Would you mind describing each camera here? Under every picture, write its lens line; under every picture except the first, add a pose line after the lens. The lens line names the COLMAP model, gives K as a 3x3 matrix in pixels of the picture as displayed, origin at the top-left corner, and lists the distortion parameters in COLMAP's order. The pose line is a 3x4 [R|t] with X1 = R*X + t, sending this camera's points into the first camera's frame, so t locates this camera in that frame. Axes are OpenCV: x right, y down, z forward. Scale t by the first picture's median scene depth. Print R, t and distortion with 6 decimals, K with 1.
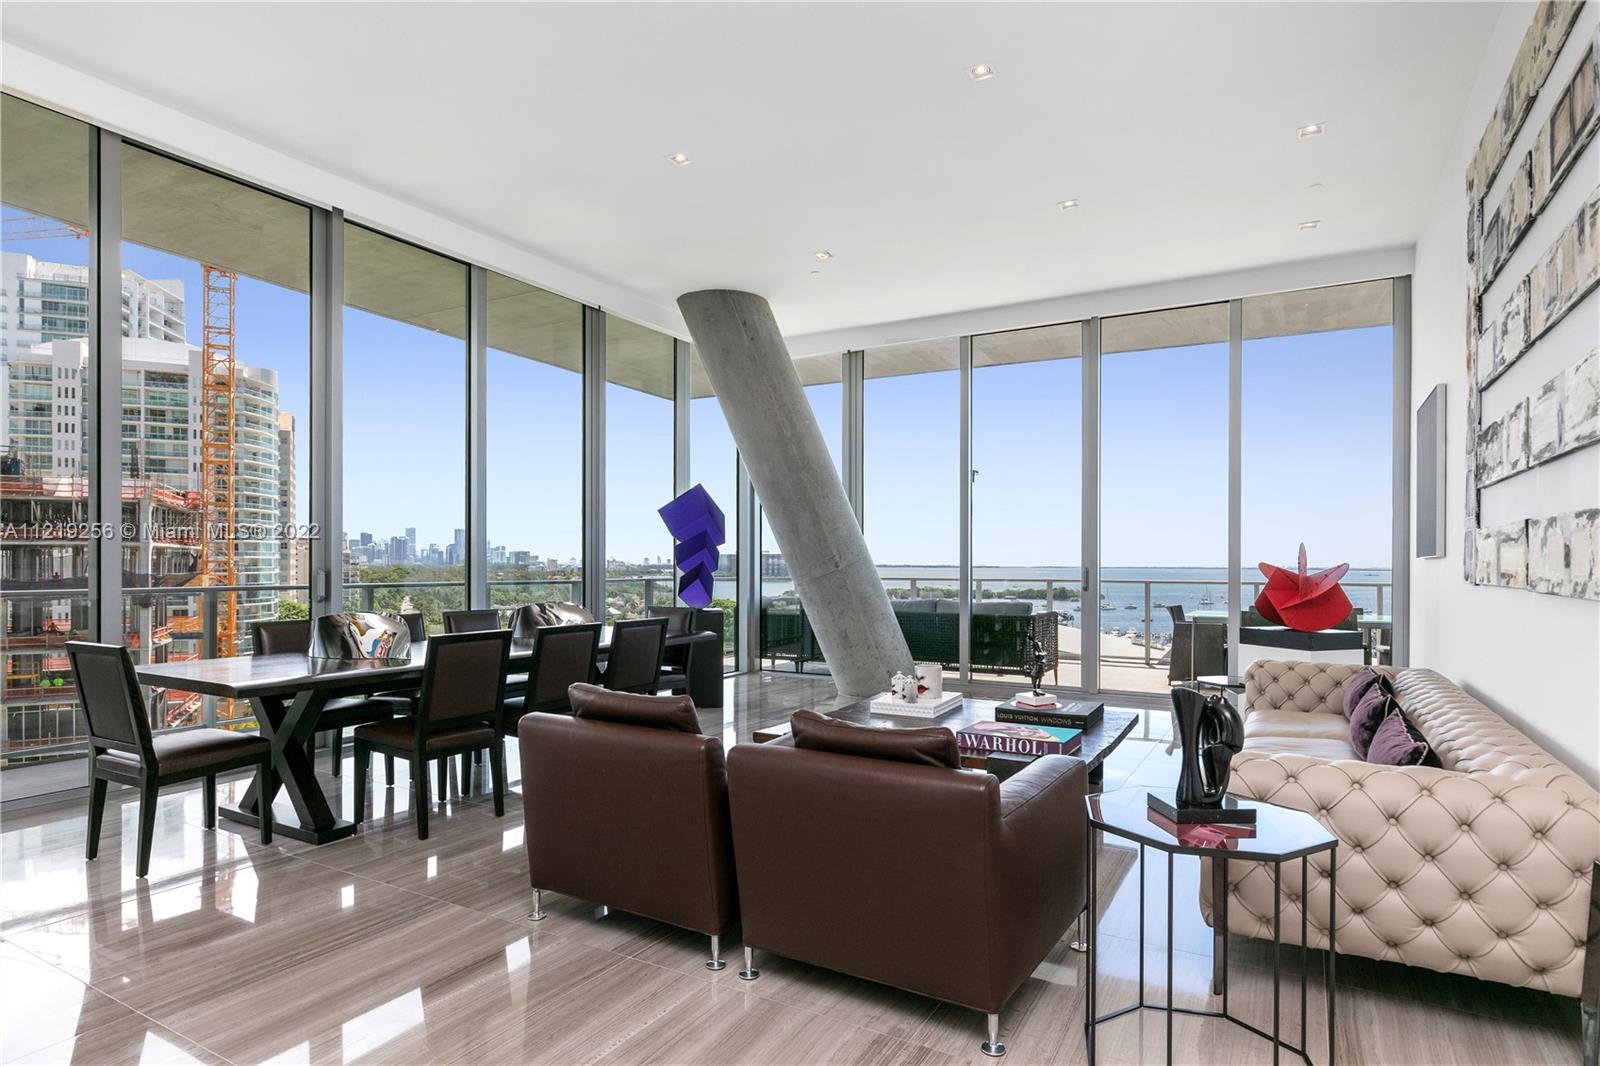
lens RADIAL K [[871.3, 0, 780.8], [0, 871.3, 566.8], [0, 0, 1]] dist [-0.000394, 0.002552]
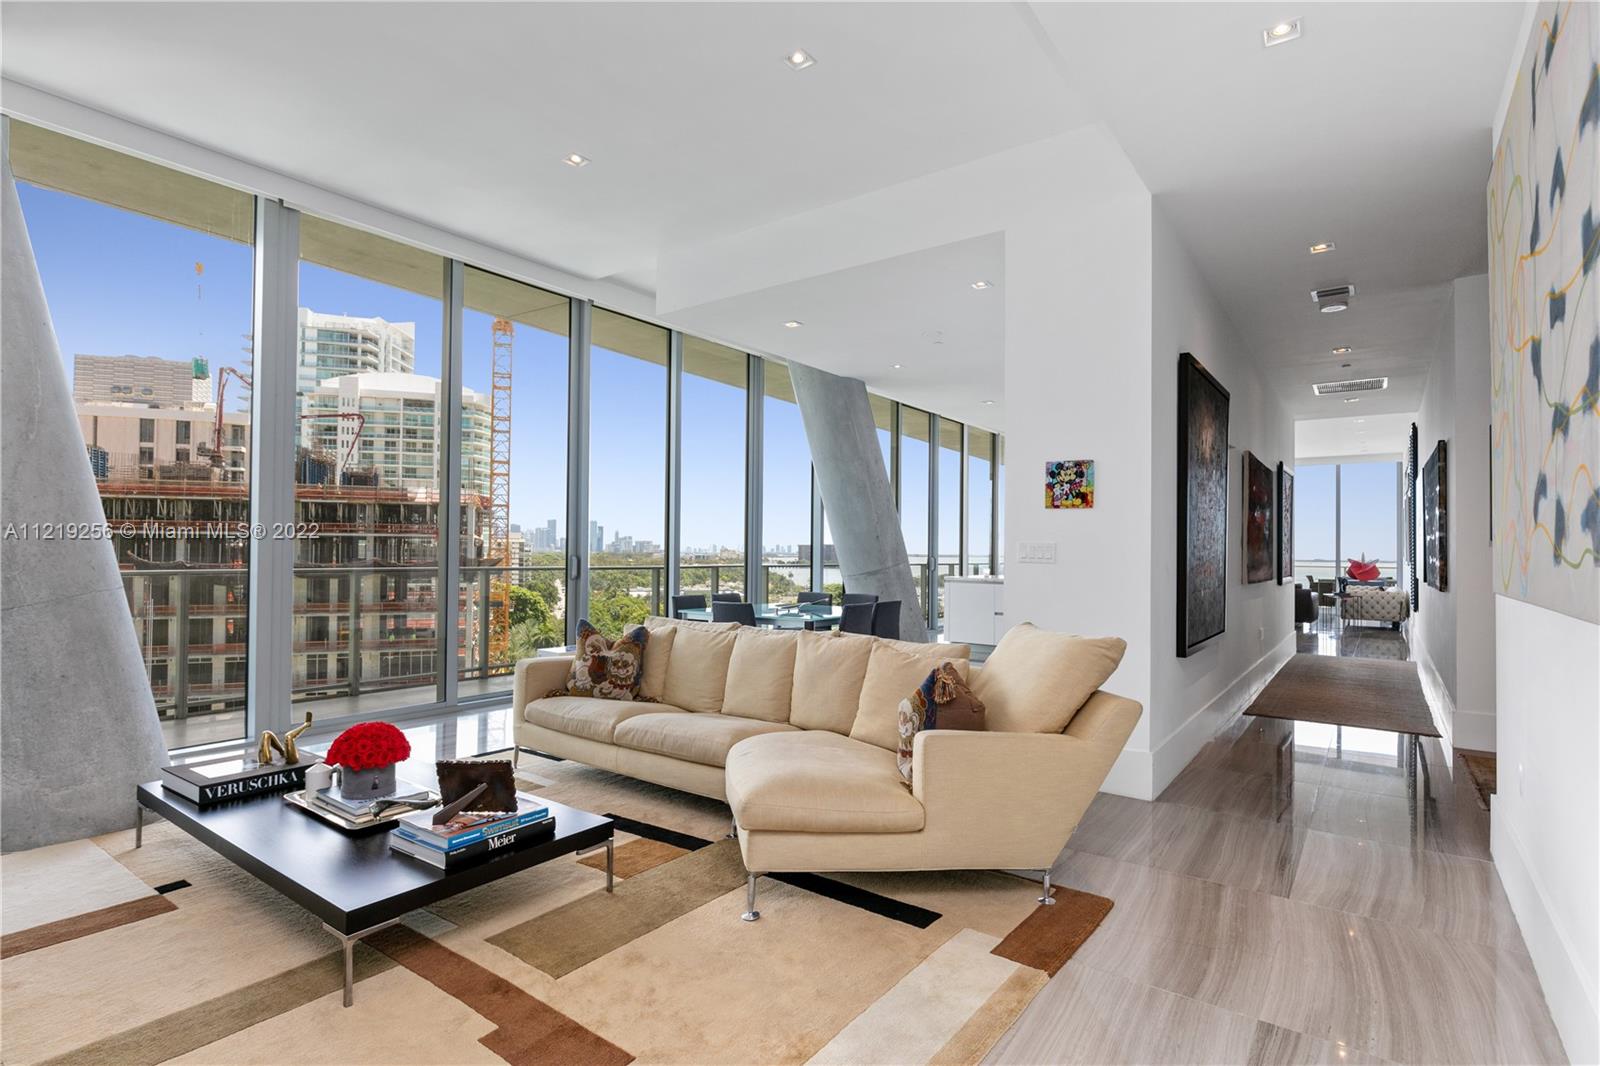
lens RADIAL K [[787.6, 0, 808.0], [0, 787.6, 535.5], [0, 0, 1]] dist [-0.000311, -0.000109]
pose [[0.998548, 0.006811, -0.053435, -0.074394], [-0.008187, 0.999639, -0.025572, 0.000009], [0.053241, 0.025973, 0.998244, -0.115624]]
